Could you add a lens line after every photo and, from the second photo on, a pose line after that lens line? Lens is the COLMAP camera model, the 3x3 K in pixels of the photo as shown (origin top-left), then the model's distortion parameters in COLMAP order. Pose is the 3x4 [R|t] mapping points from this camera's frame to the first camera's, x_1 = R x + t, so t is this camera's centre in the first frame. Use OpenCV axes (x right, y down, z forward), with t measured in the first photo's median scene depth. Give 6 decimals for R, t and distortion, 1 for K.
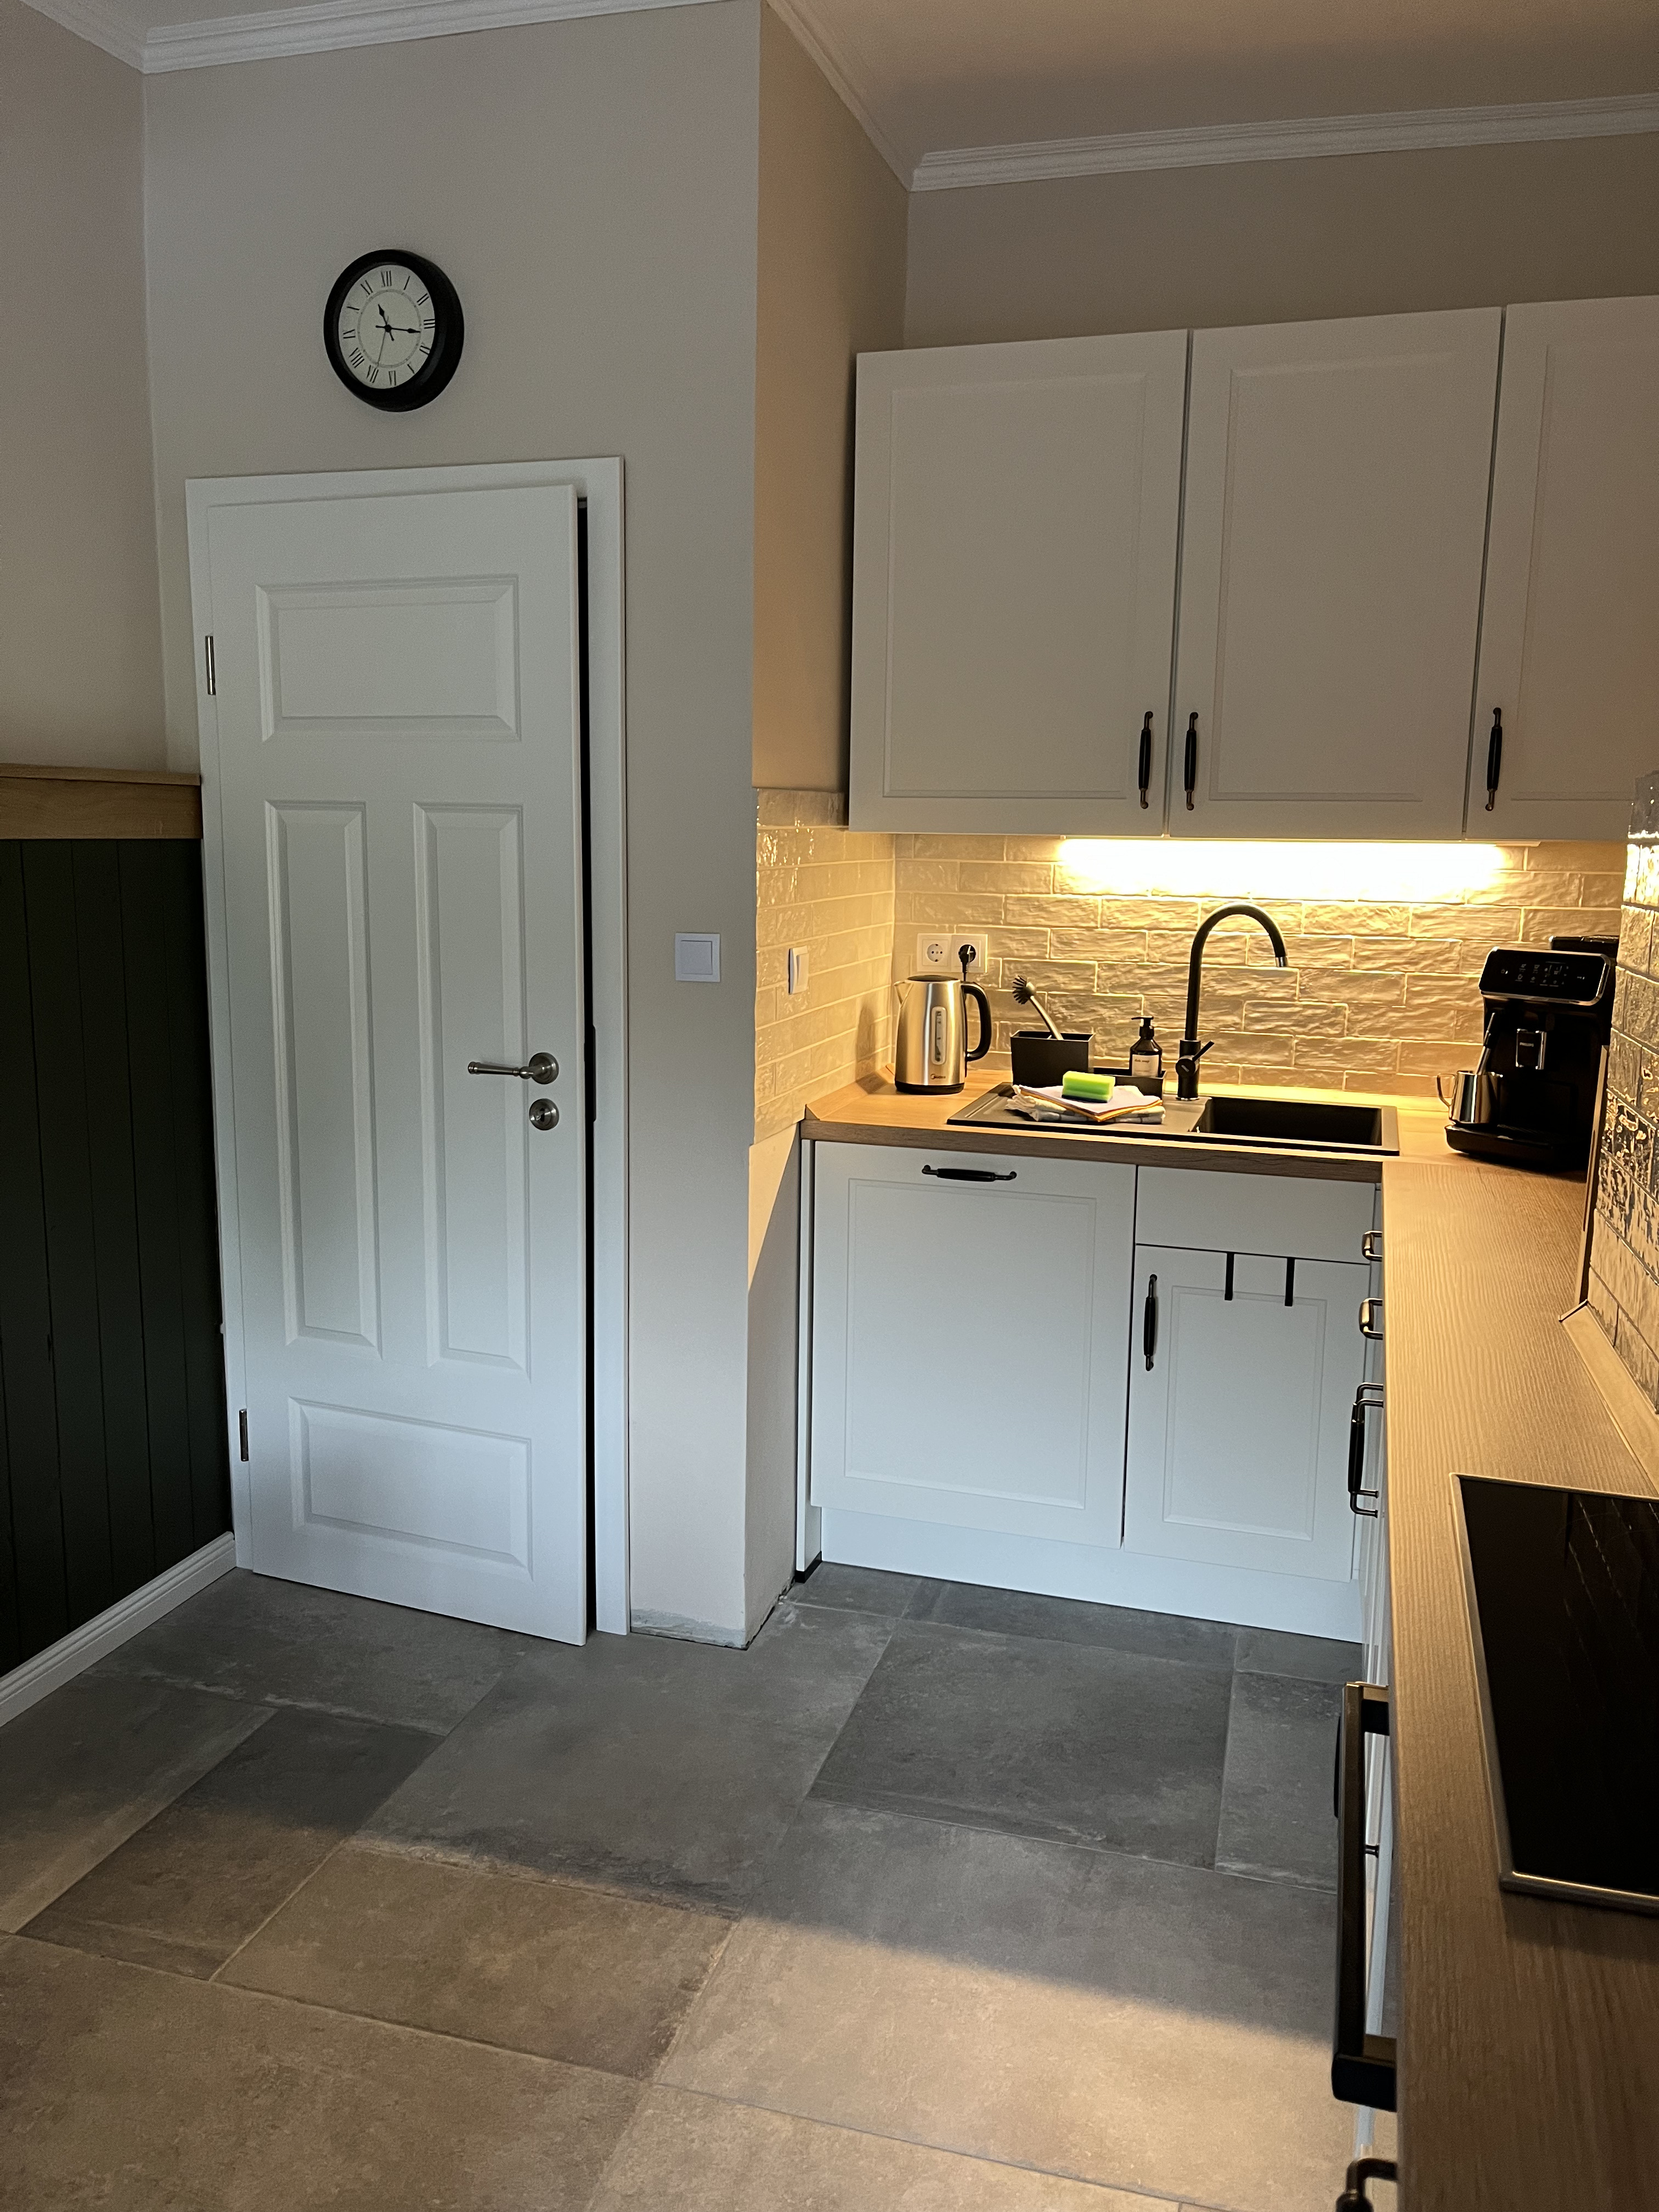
lens RADIAL K [[1687.8, 0, 808.9], [0, 1687.8, 1097.8], [0, 0, 1]] dist [0.053610, -0.075388]
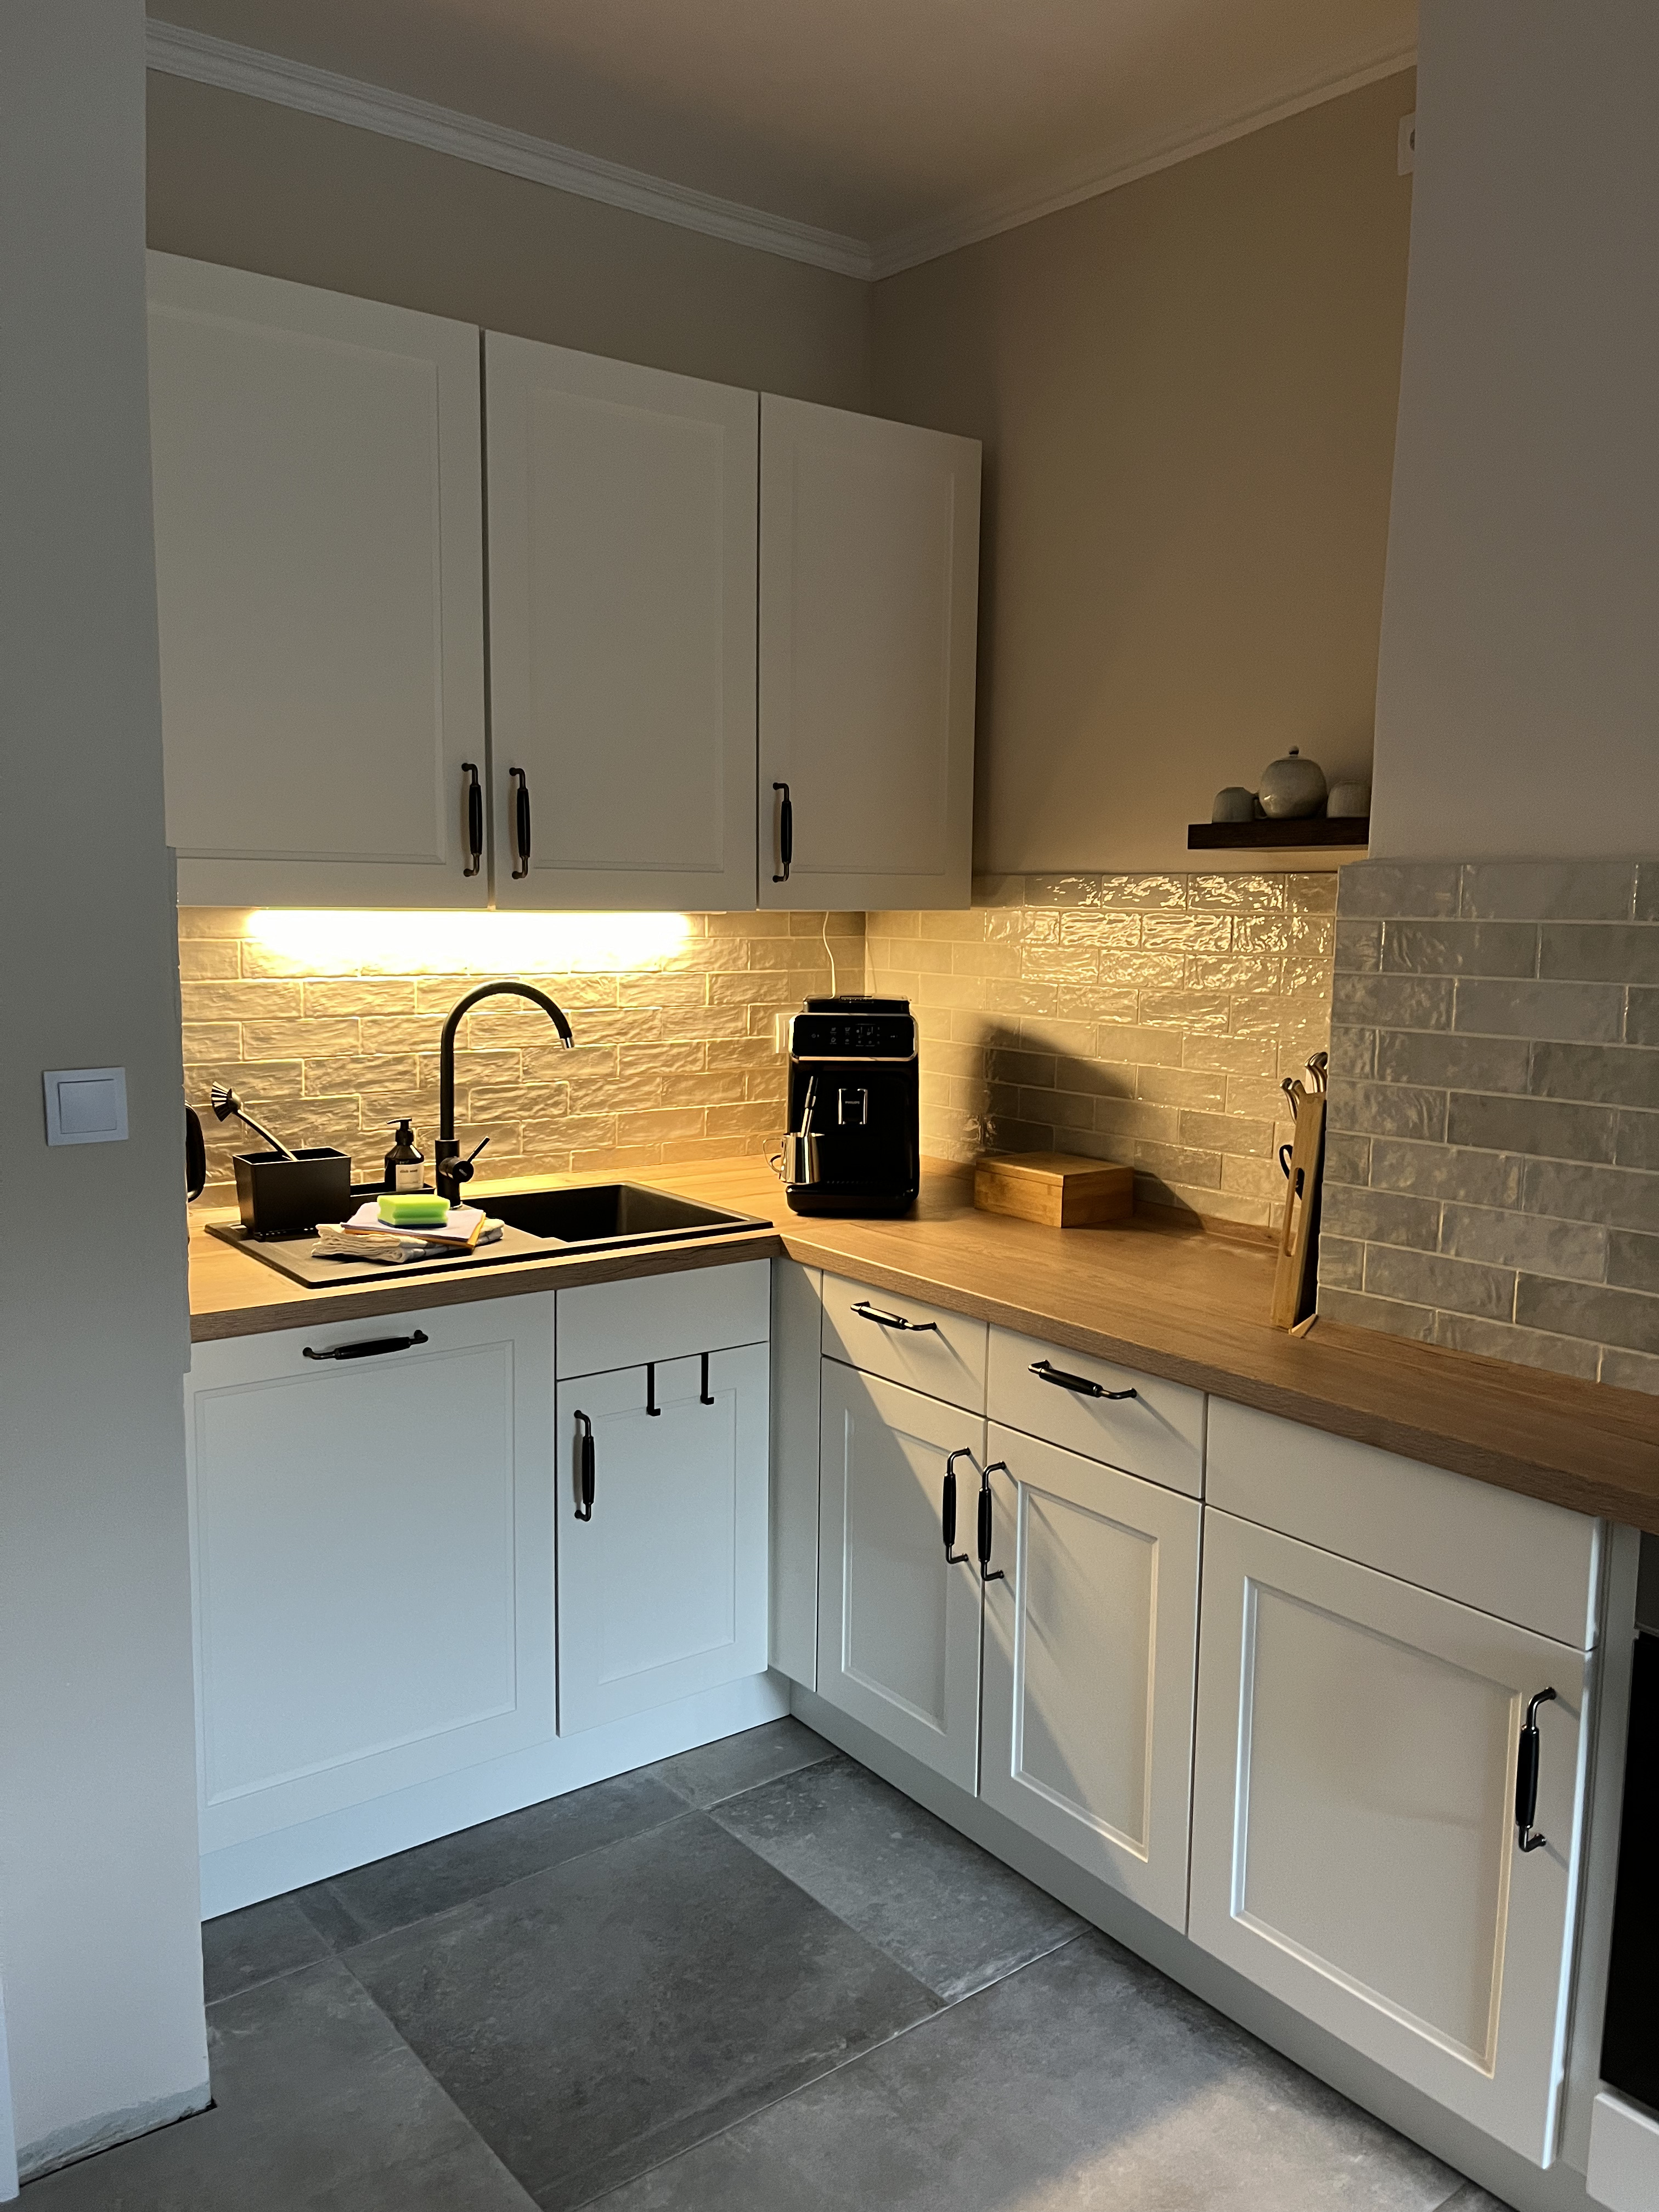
lens RADIAL K [[1687.8, 0, 868.6], [0, 1687.8, 1104.4], [0, 0, 1]] dist [0.053610, -0.075388]
pose [[0.566516, -0.107624, 0.816992, -0.391699], [0.126460, 0.991045, 0.042863, -0.067403], [-0.814289, 0.079034, 0.575053, 0.352431]]
